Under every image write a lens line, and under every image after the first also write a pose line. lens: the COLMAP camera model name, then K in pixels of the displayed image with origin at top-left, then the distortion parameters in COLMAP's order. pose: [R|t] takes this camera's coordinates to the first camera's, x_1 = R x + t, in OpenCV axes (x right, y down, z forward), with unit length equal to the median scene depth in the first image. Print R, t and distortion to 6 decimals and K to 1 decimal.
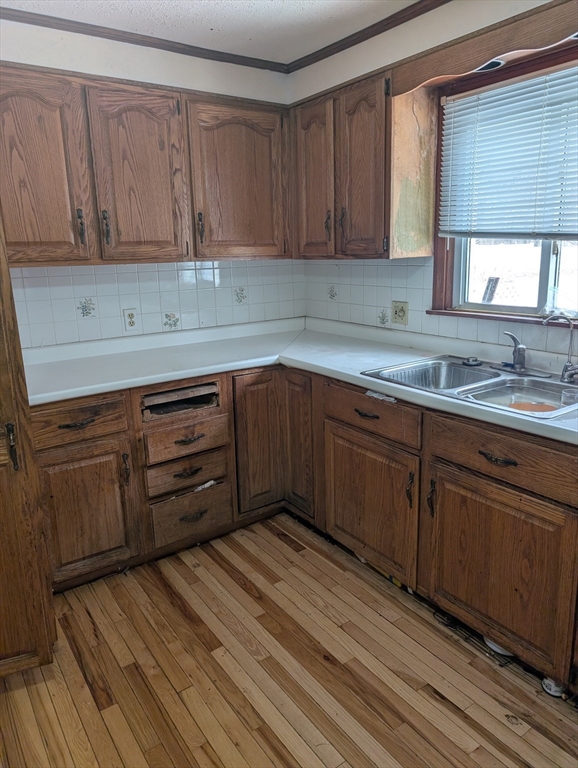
lens RADIAL K [[546.4, 0, 289.6], [0, 546.4, 367.7], [0, 0, 1]] dist [0.000591, 0.000784]
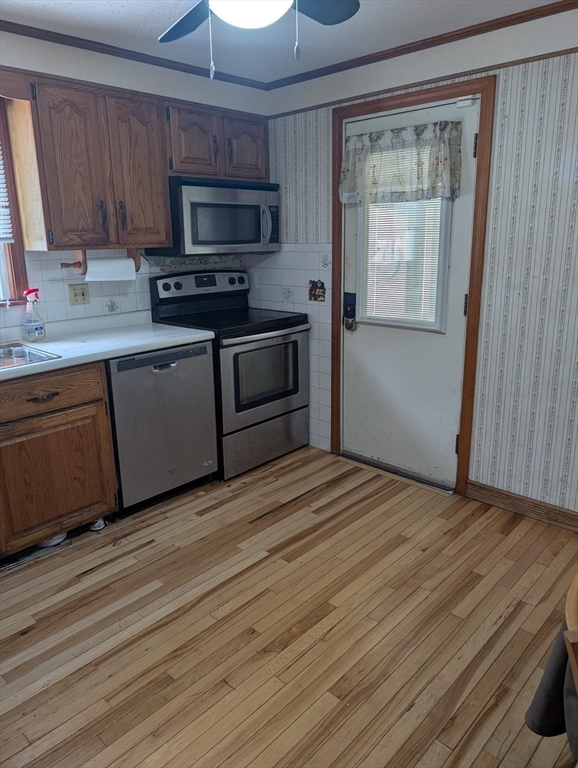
lens RADIAL K [[546.4, 0, 289.6], [0, 546.4, 367.7], [0, 0, 1]] dist [0.000591, 0.000784]
pose [[-0.193889, -0.206374, 0.959071, -1.048324], [0.236186, 0.939047, 0.249813, -0.101365], [-0.952168, 0.274955, -0.133328, 0.576992]]
